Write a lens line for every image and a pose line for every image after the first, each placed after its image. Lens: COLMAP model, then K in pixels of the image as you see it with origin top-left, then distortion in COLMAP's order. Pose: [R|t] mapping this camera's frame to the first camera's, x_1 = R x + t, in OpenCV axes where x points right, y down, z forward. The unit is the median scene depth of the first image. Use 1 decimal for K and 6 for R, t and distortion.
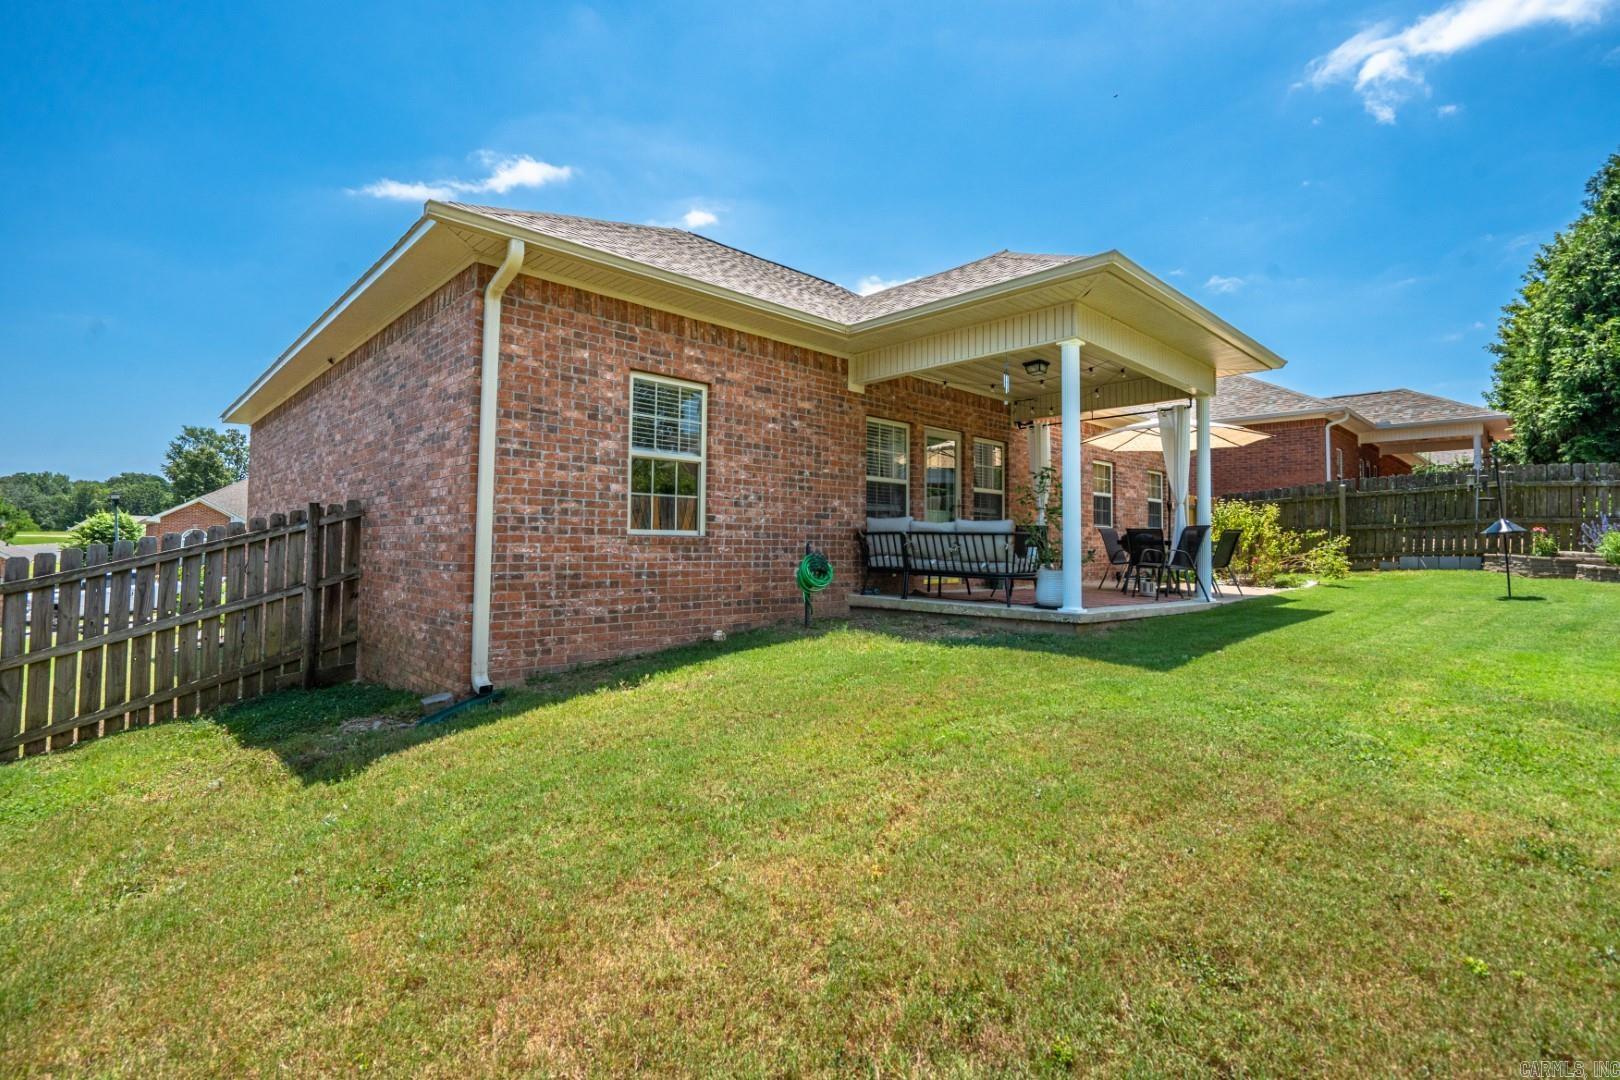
lens RADIAL K [[740.7, 0, 808.1], [0, 740.7, 508.2], [0, 0, 1]] dist [0.002182, 0.000360]
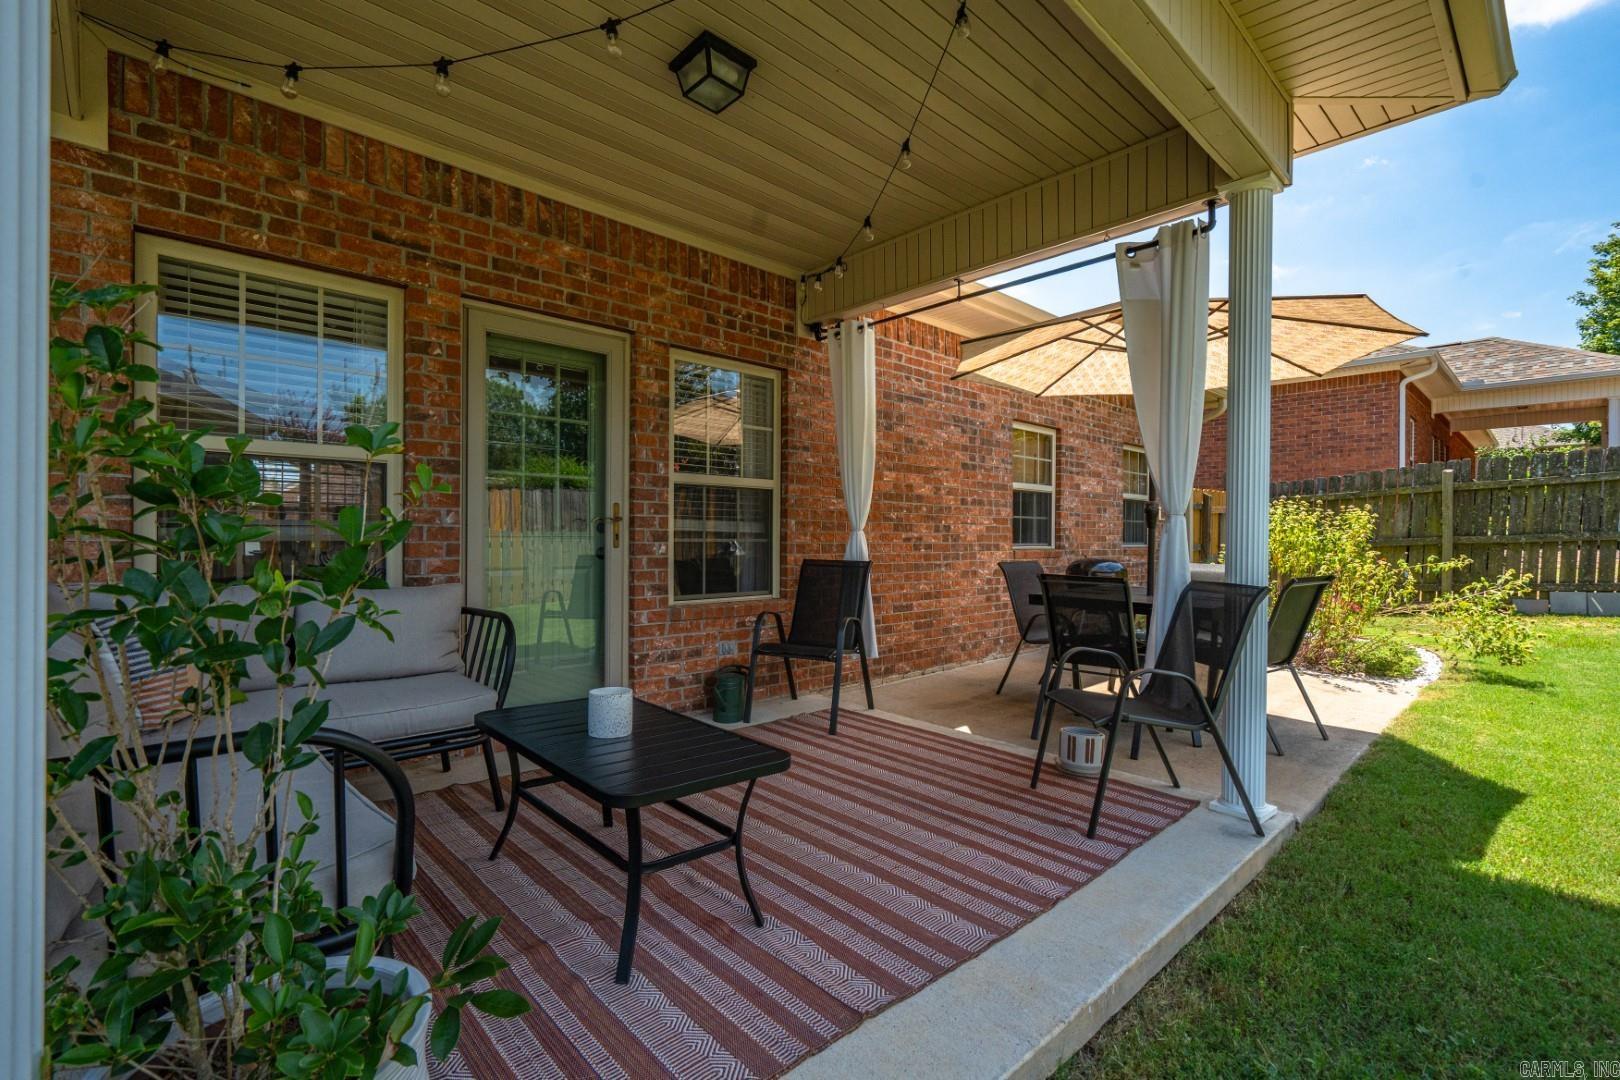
lens RADIAL K [[734.2, 0, 806.2], [0, 734.2, 535.8], [0, 0, 1]] dist [-0.000178, 0.000751]
pose [[0.999979, -0.002441, -0.005980, 0.374572], [0.002735, 0.998761, 0.049690, -0.016444], [0.005851, -0.049705, 0.998747, 0.740109]]
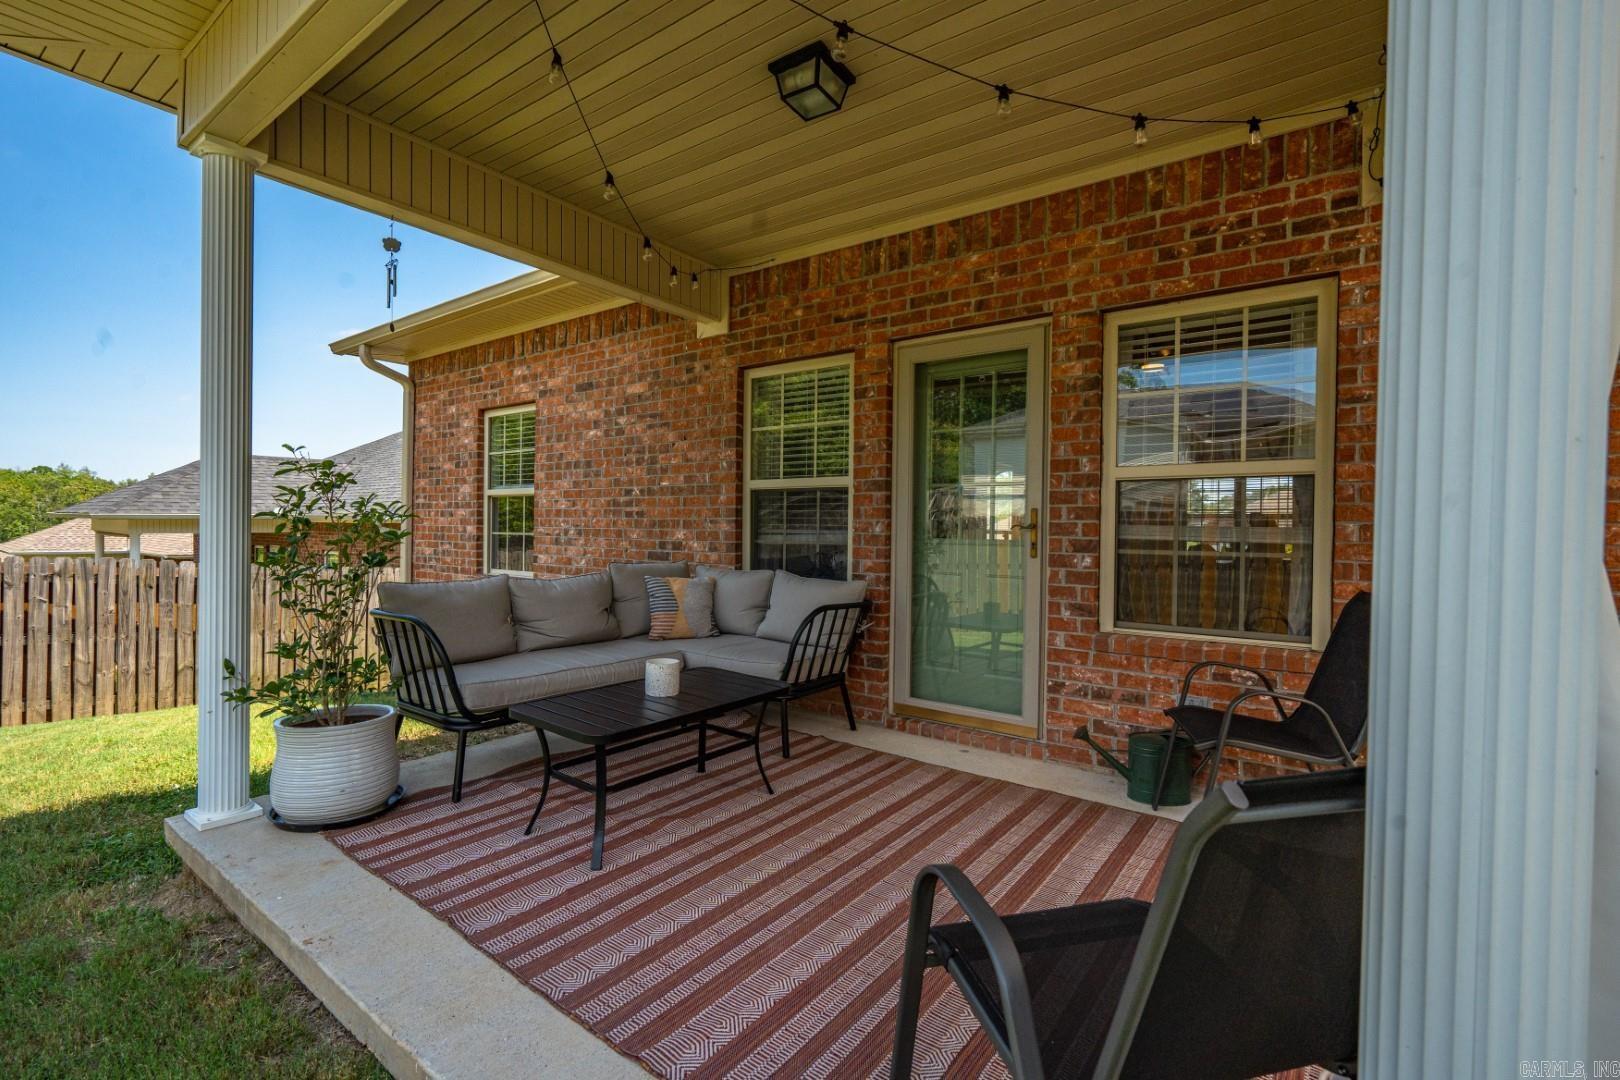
lens RADIAL K [[734.2, 0, 806.2], [0, 734.2, 535.8], [0, 0, 1]] dist [-0.000178, 0.000751]
pose [[0.164069, 0.002420, -0.986446, 0.656041], [0.038984, 0.999200, 0.008935, -0.007300], [0.985678, -0.039921, 0.163843, 1.014270]]
